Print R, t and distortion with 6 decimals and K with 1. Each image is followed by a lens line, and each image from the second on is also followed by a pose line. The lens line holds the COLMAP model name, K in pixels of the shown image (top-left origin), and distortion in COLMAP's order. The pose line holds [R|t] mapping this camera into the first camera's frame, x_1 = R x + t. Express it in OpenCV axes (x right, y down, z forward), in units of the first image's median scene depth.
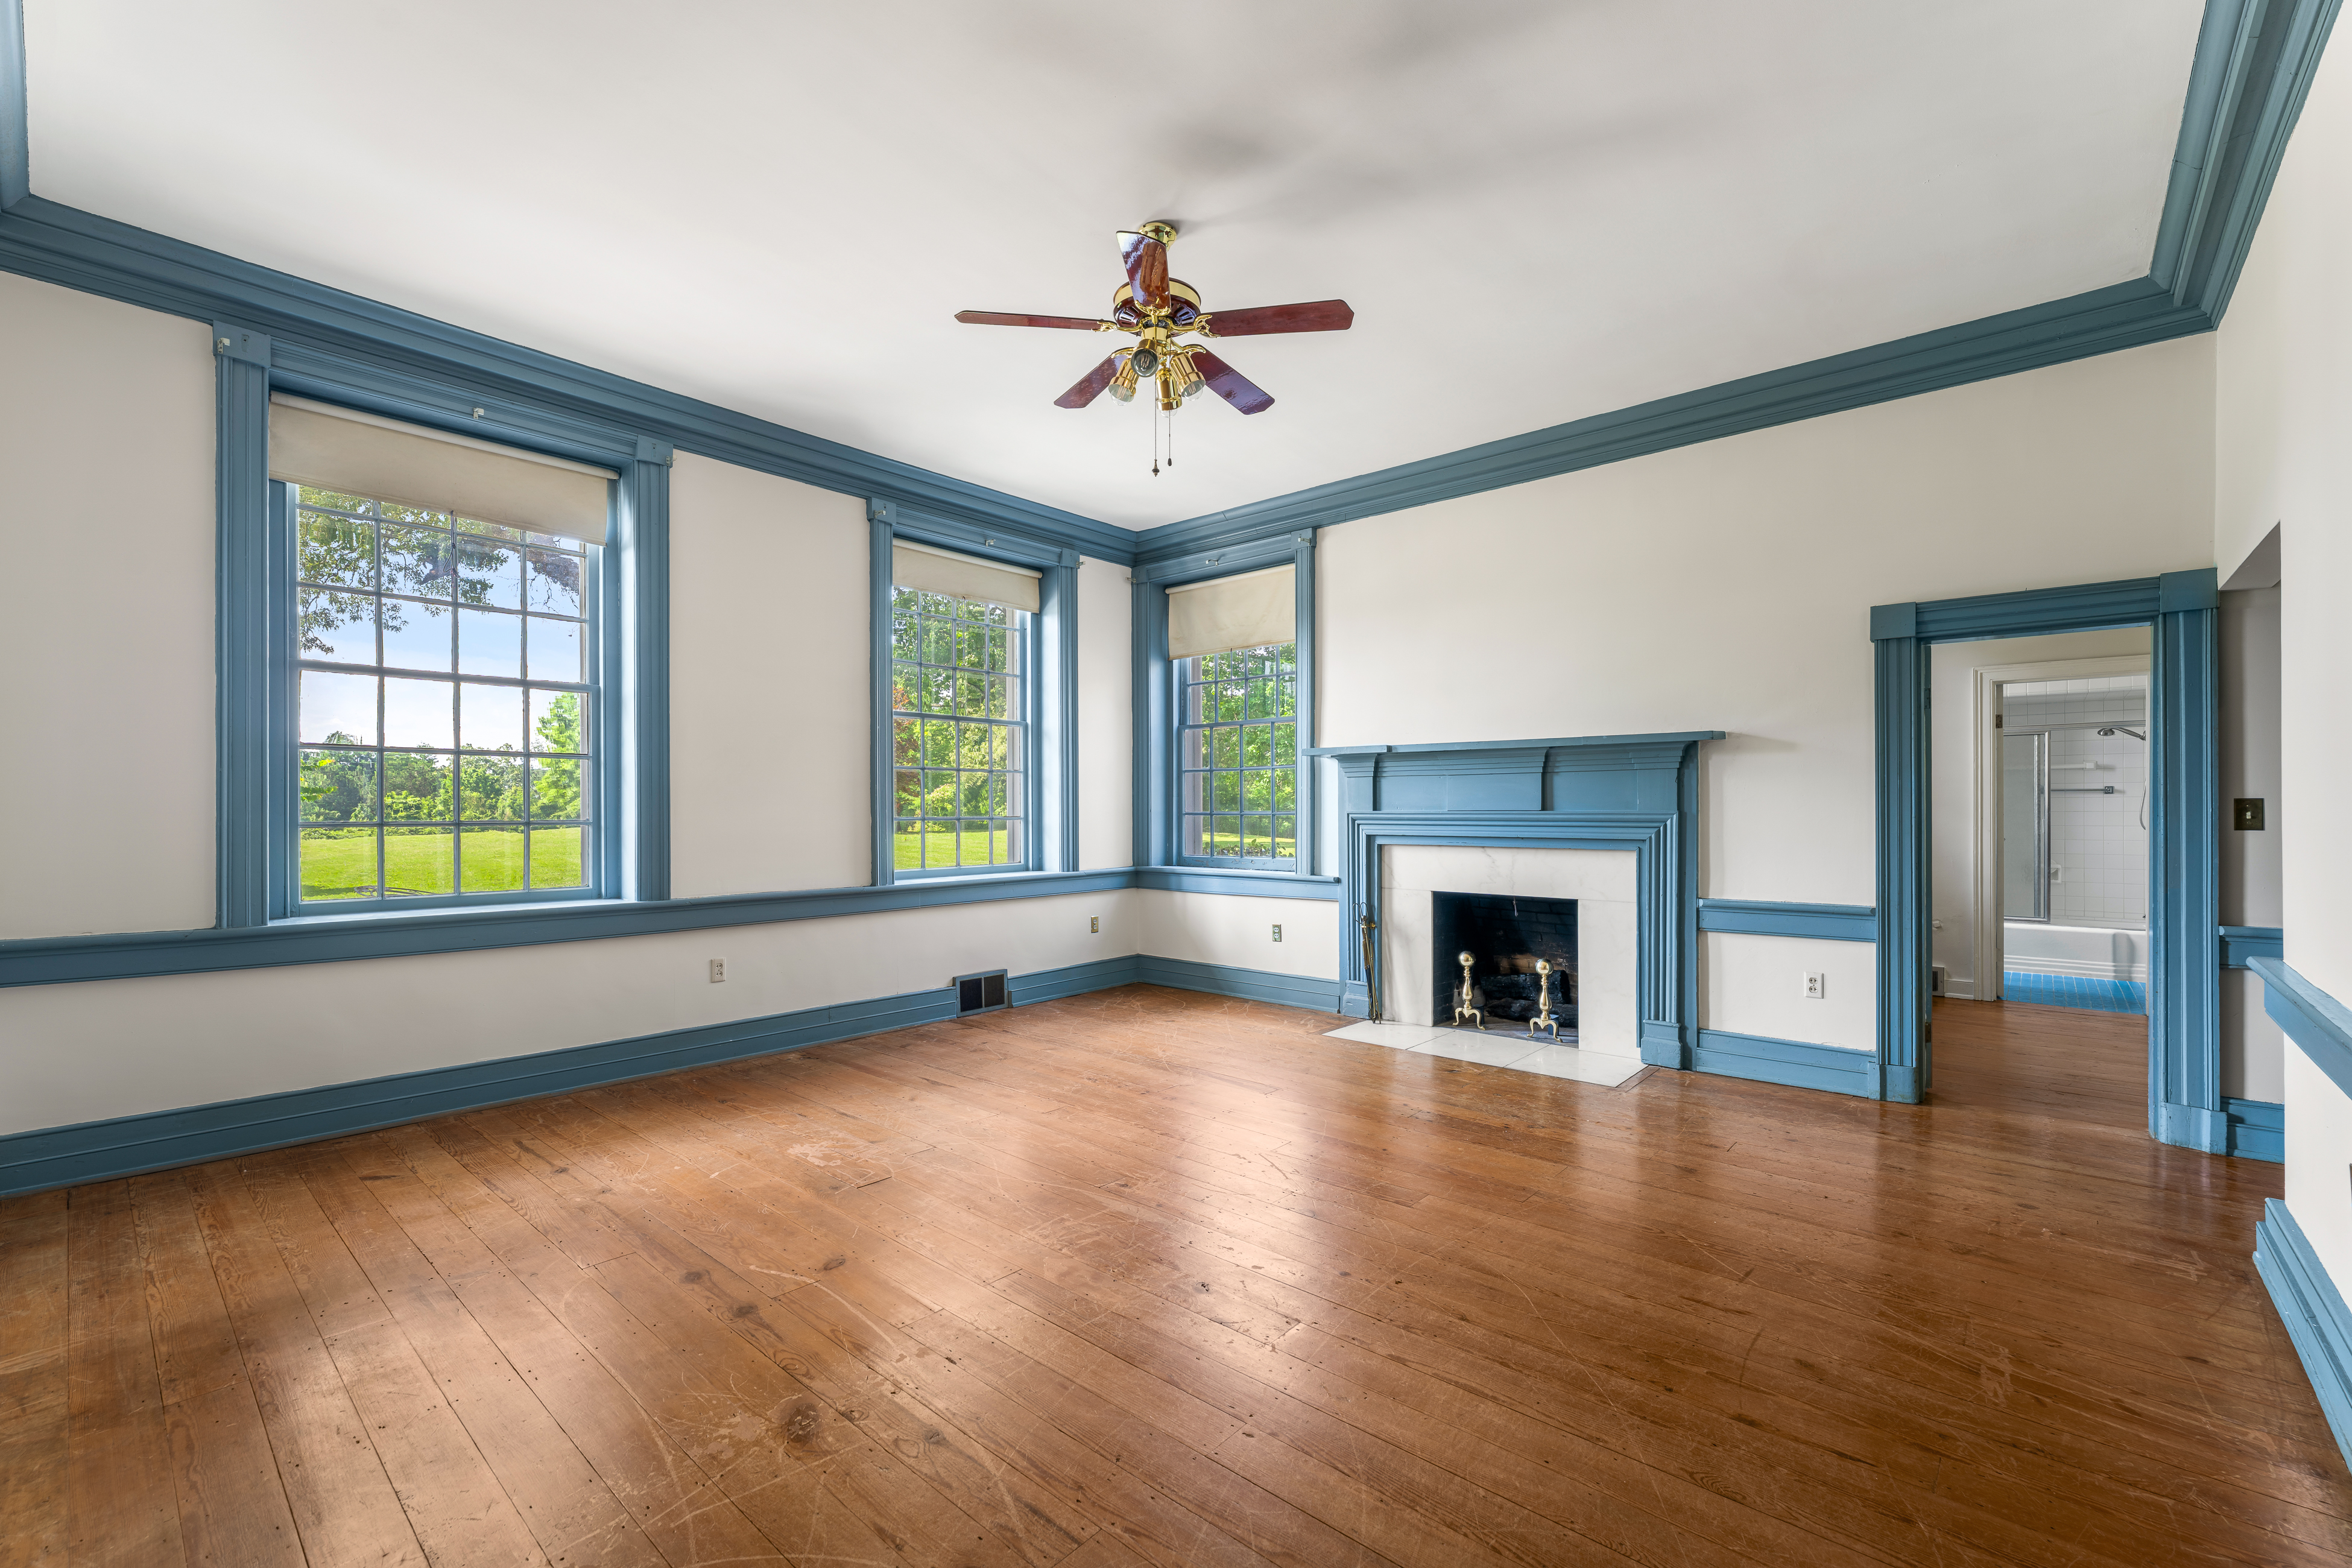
lens RADIAL K [[978.0, 0, 1180.3], [0, 978.0, 807.0], [0, 0, 1]] dist [0.002094, 0.000262]
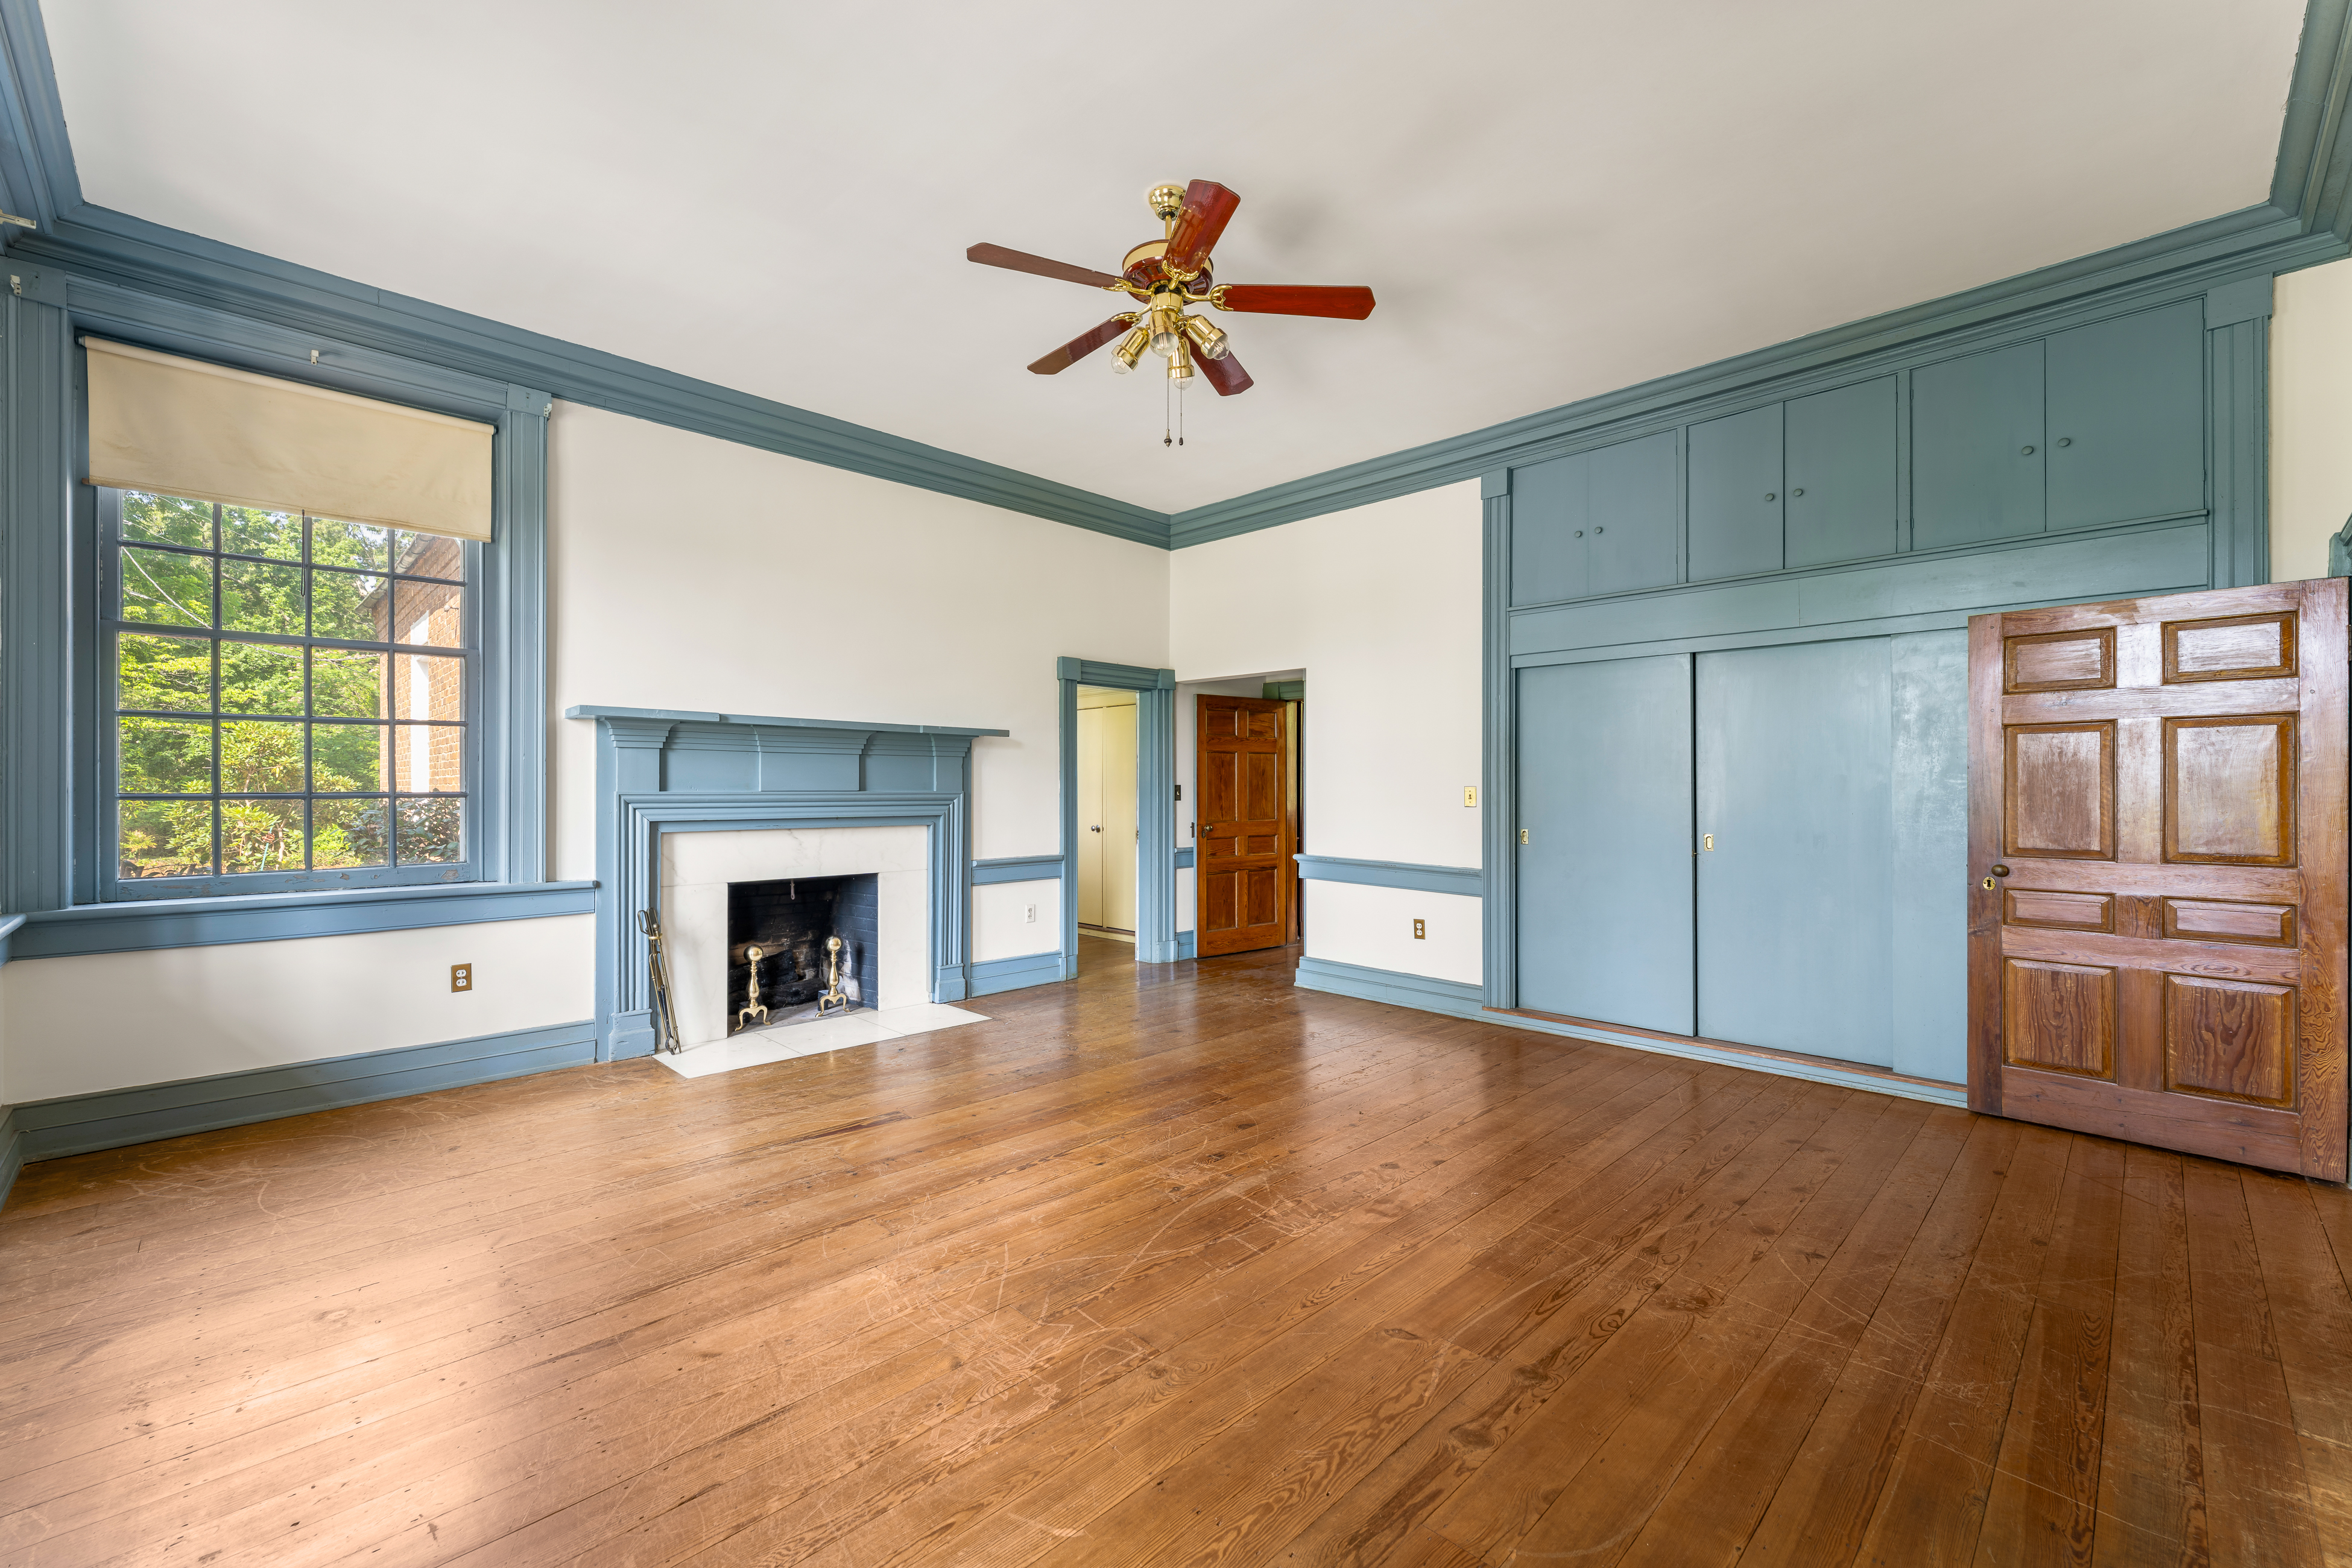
lens RADIAL K [[935.3, 0, 1185.0], [0, 935.3, 784.4], [0, 0, 1]] dist [0.002083, 0.000085]
pose [[0.086358, 0.005687, 0.996248, -0.597053], [-0.003571, 0.999979, -0.005399, 0.000777], [-0.996258, -0.003091, 0.086376, 0.569754]]
